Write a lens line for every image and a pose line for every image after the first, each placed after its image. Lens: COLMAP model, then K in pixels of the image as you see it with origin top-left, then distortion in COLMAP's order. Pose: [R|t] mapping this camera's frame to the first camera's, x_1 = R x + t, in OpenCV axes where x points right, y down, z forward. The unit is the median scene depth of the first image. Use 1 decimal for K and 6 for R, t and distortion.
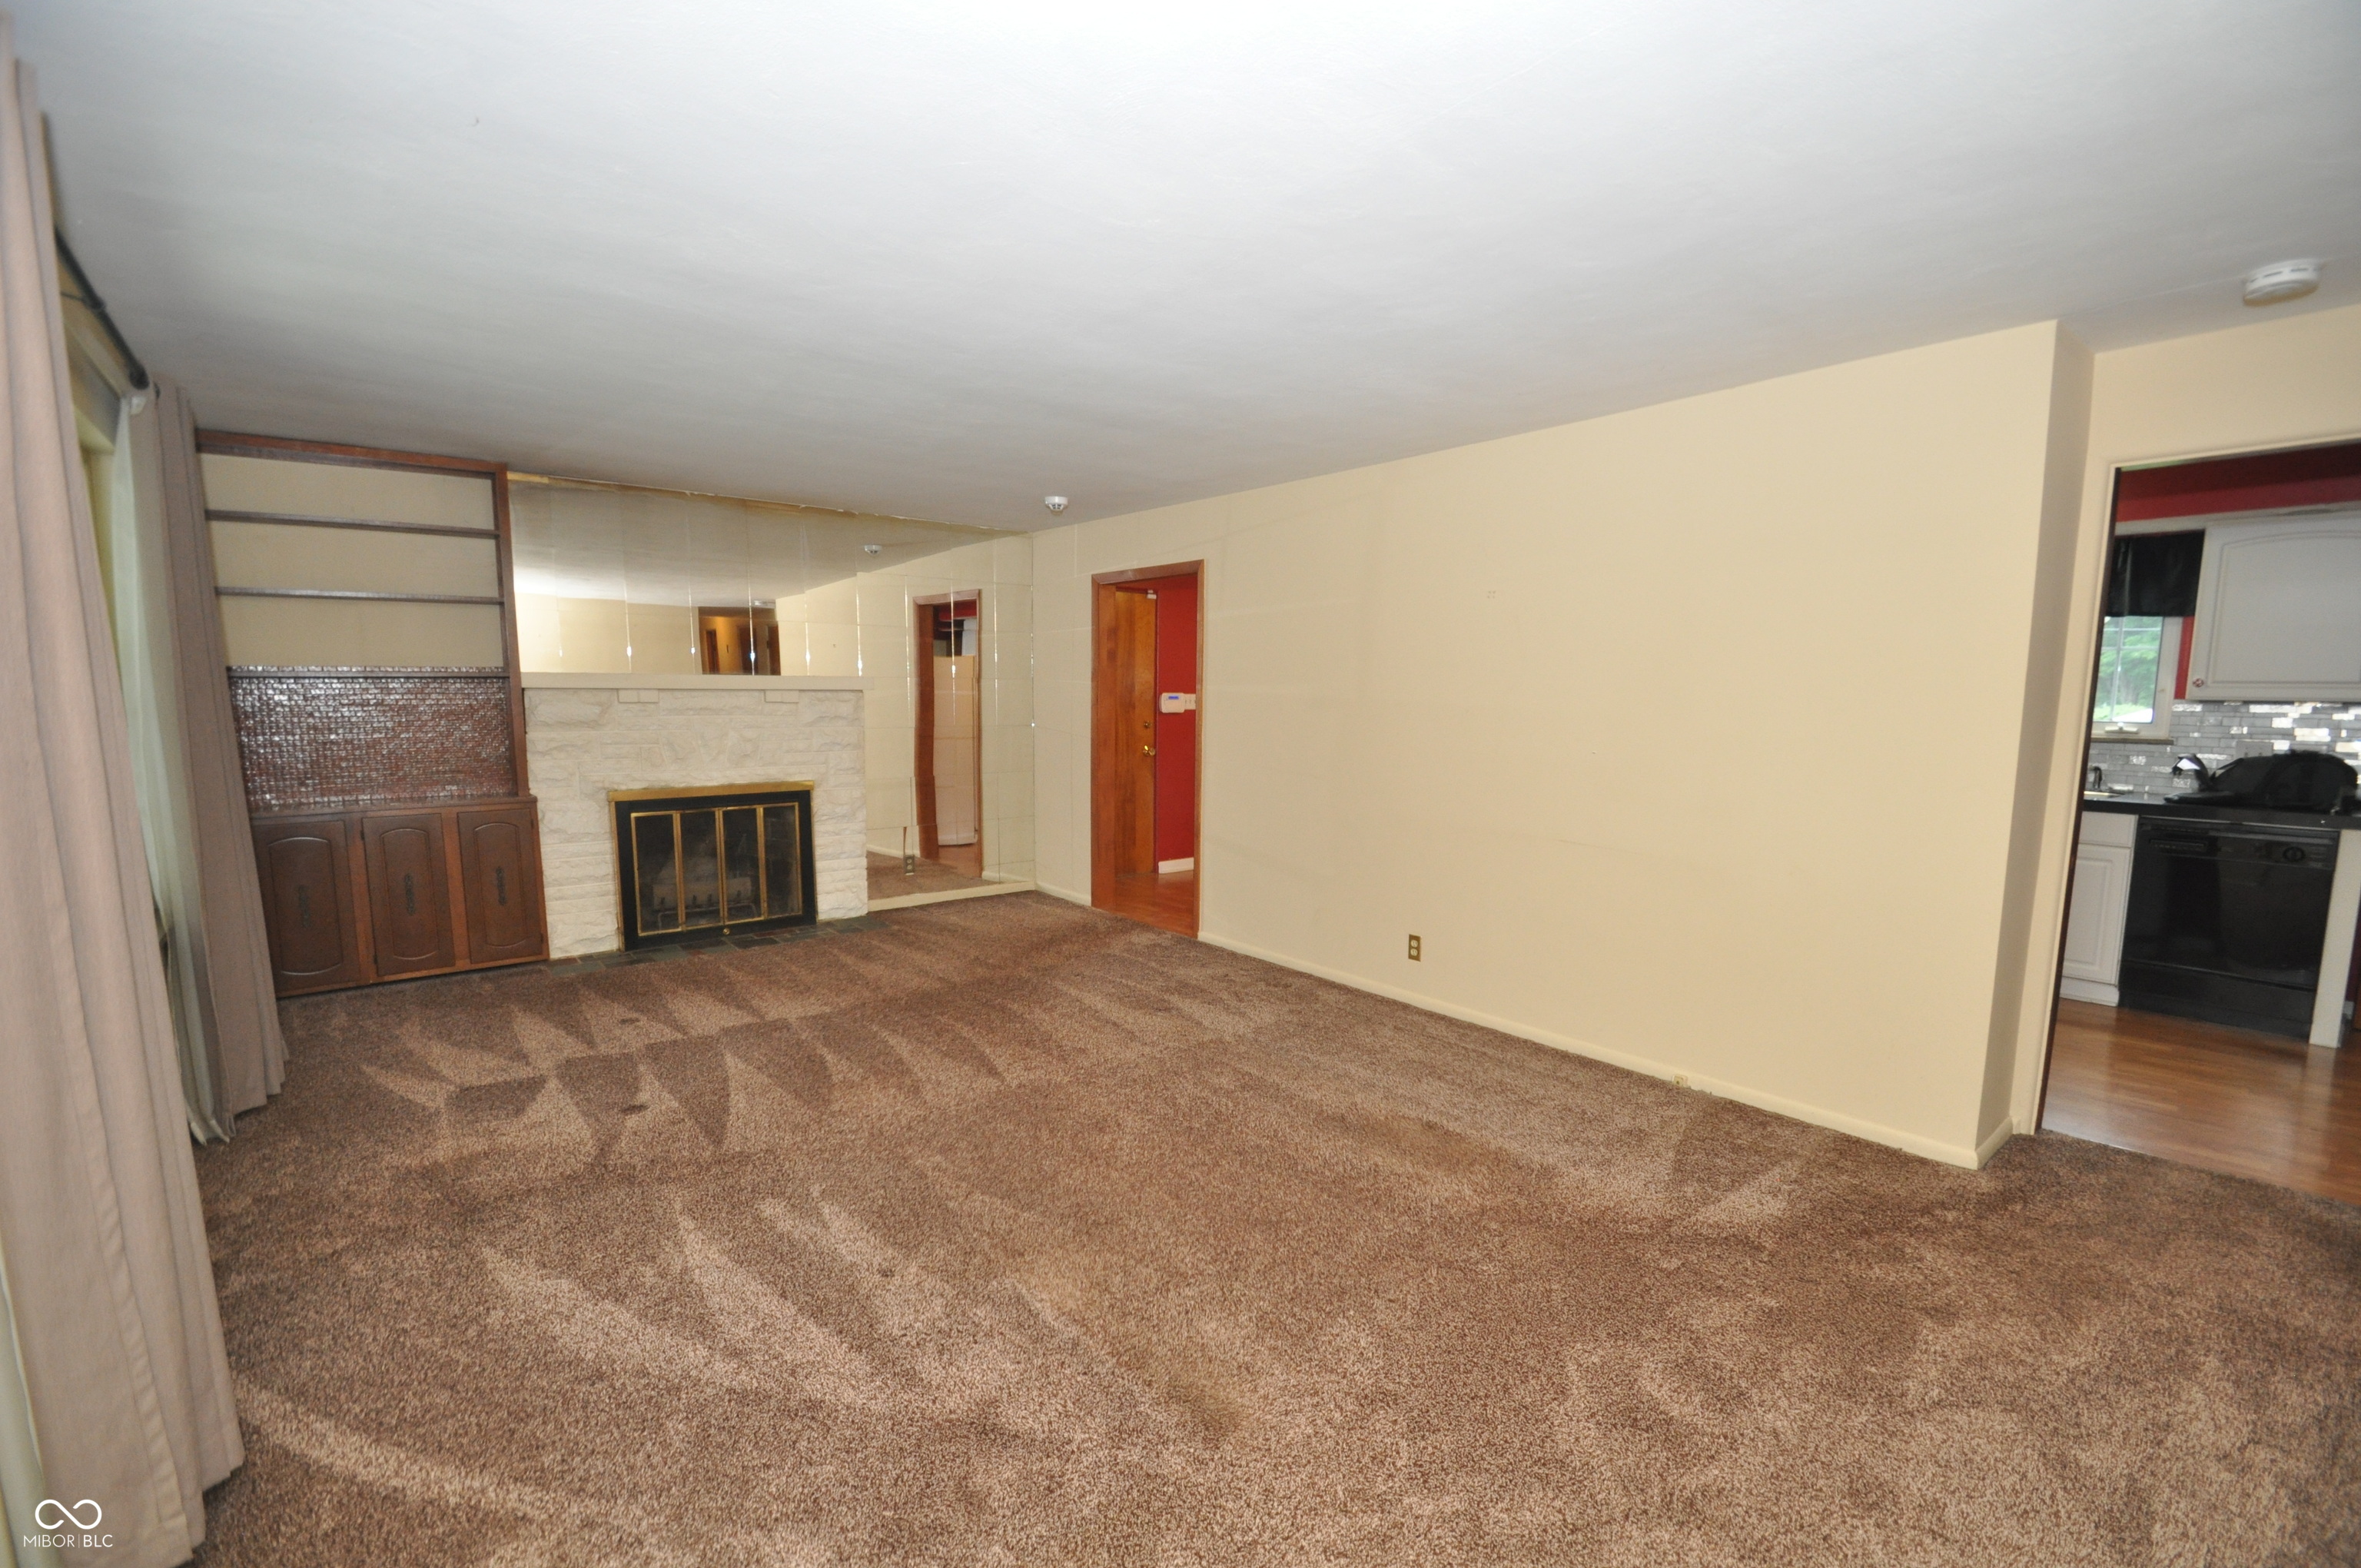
lens RADIAL K [[1027.7, 0, 1178.3], [0, 1027.7, 821.8], [0, 0, 1]] dist [0.013102, -0.016051]
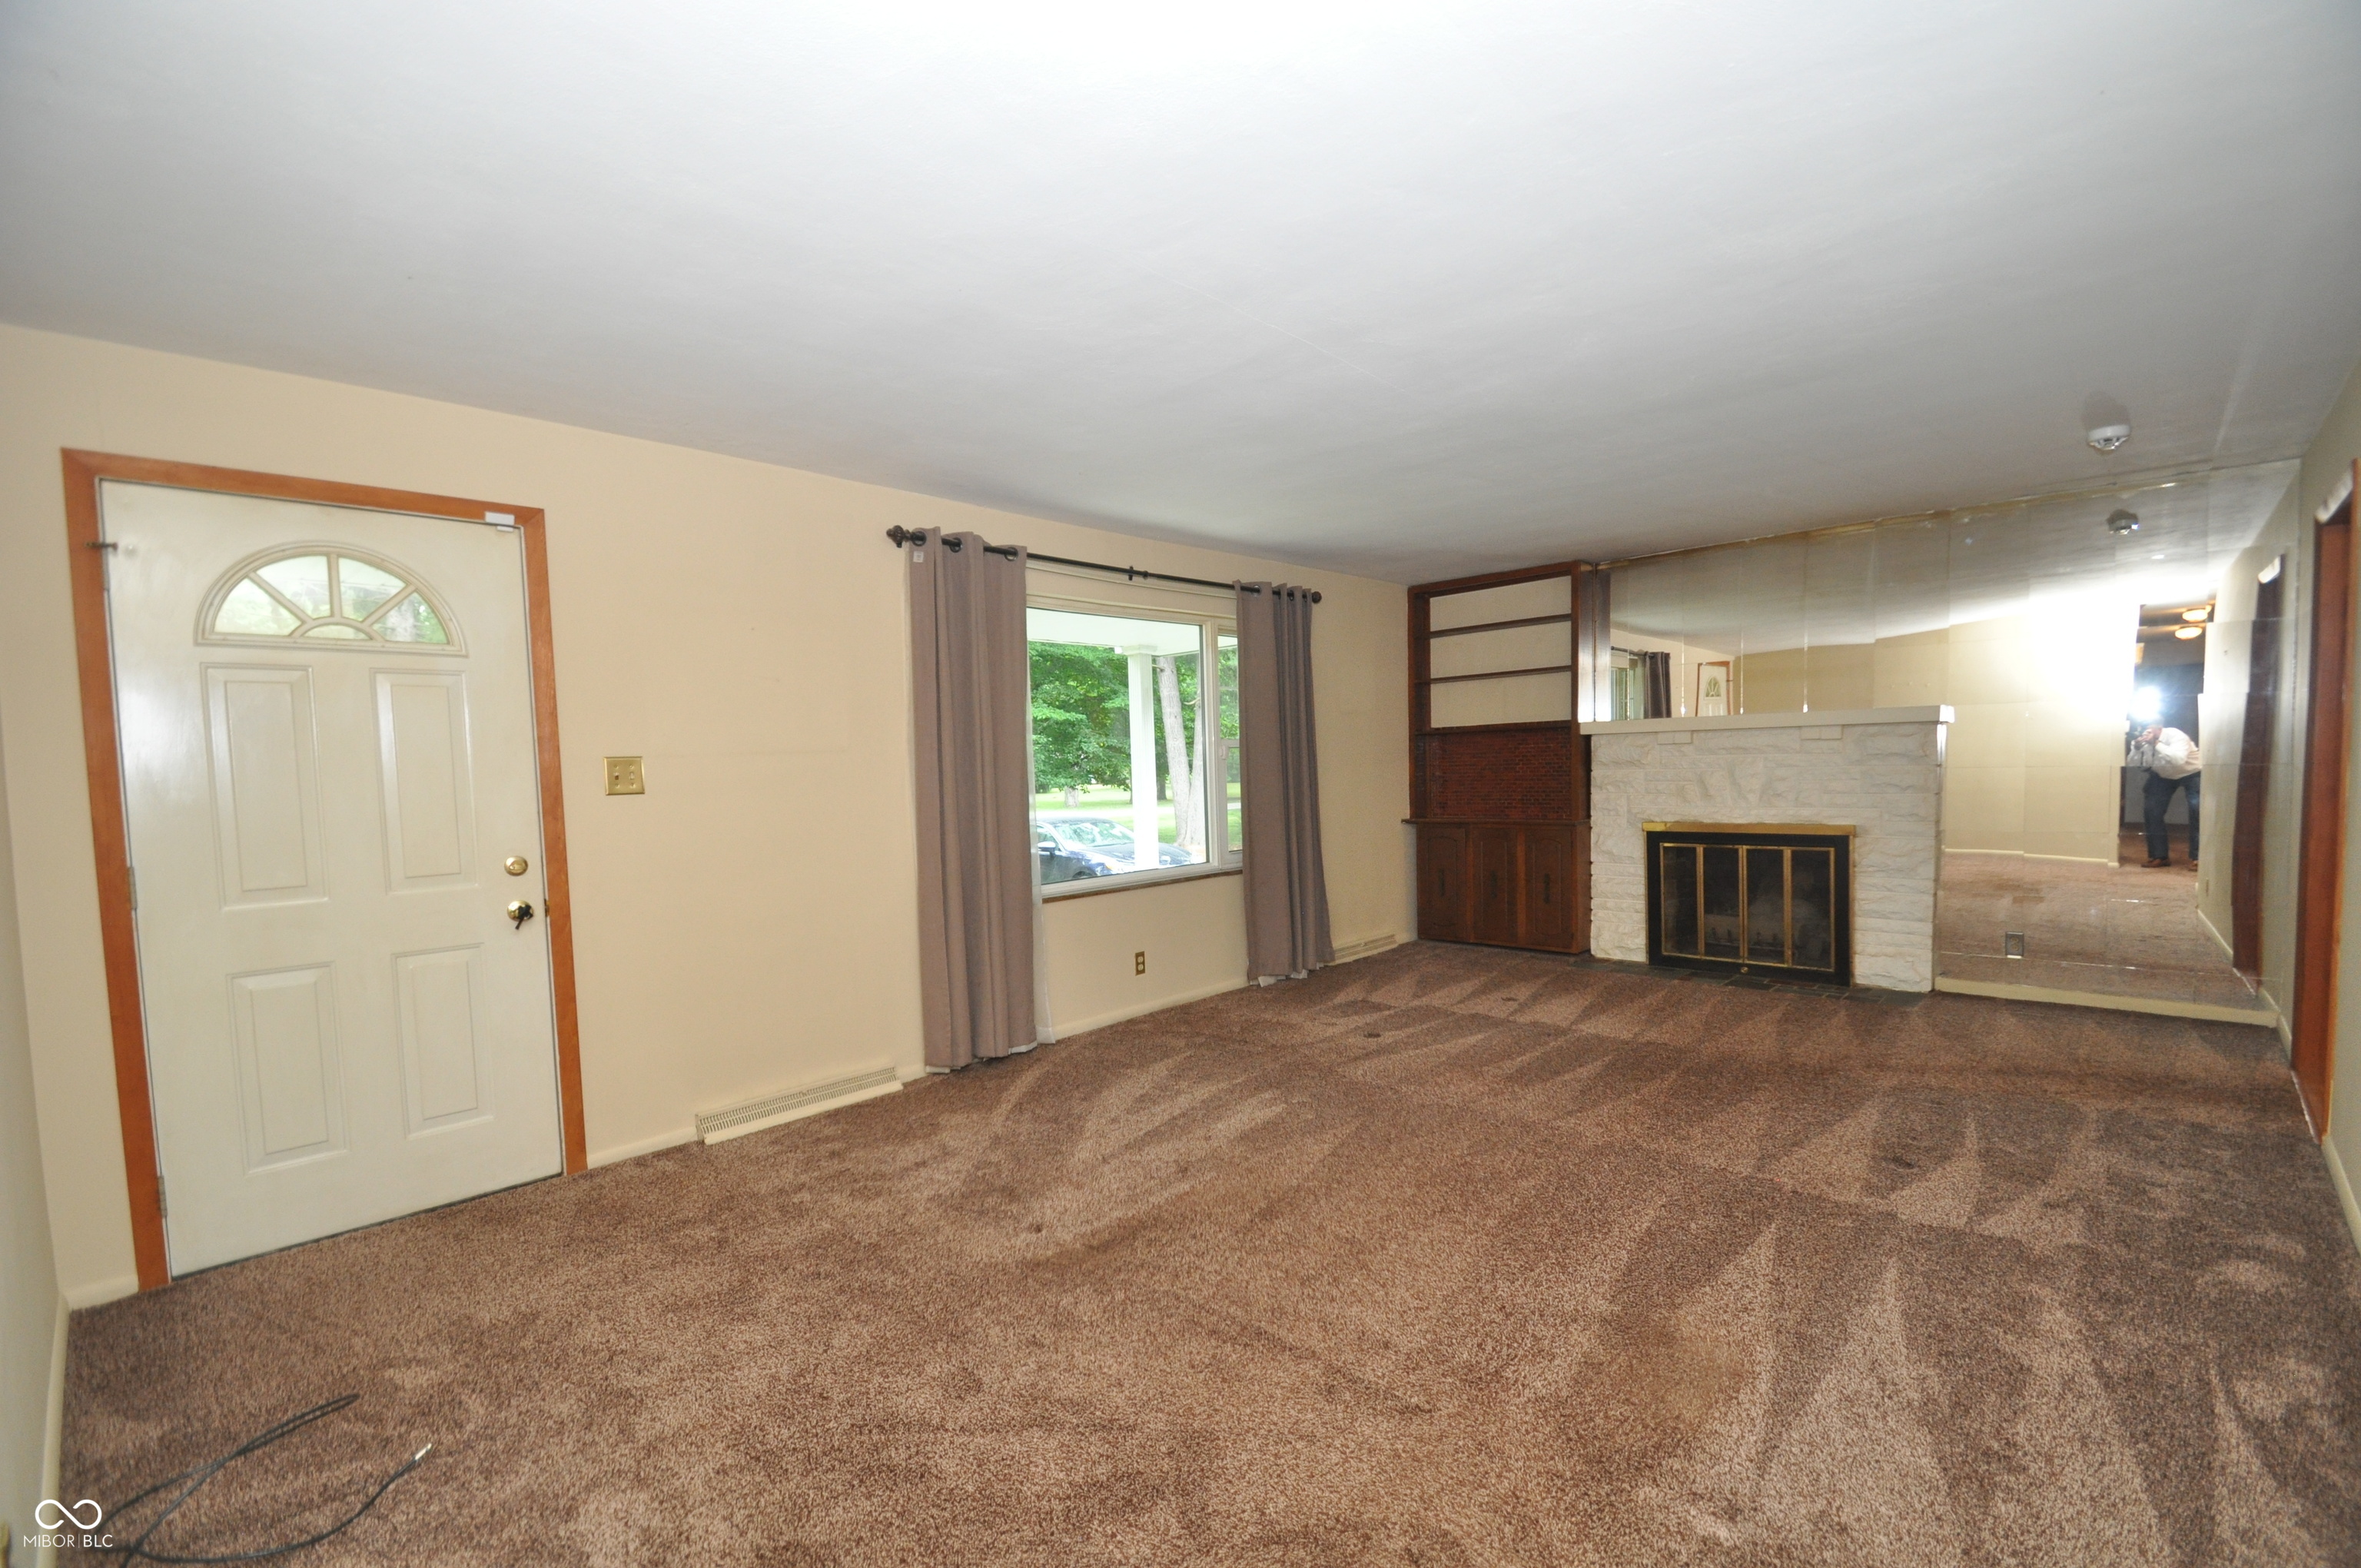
lens RADIAL K [[1027.7, 0, 1178.3], [0, 1027.7, 821.8], [0, 0, 1]] dist [0.013102, -0.016051]
pose [[0.124671, 0.048591, -0.991008, 0.556686], [-0.095188, 0.994779, 0.036801, -0.024483], [0.987622, 0.089744, 0.128645, 0.369799]]
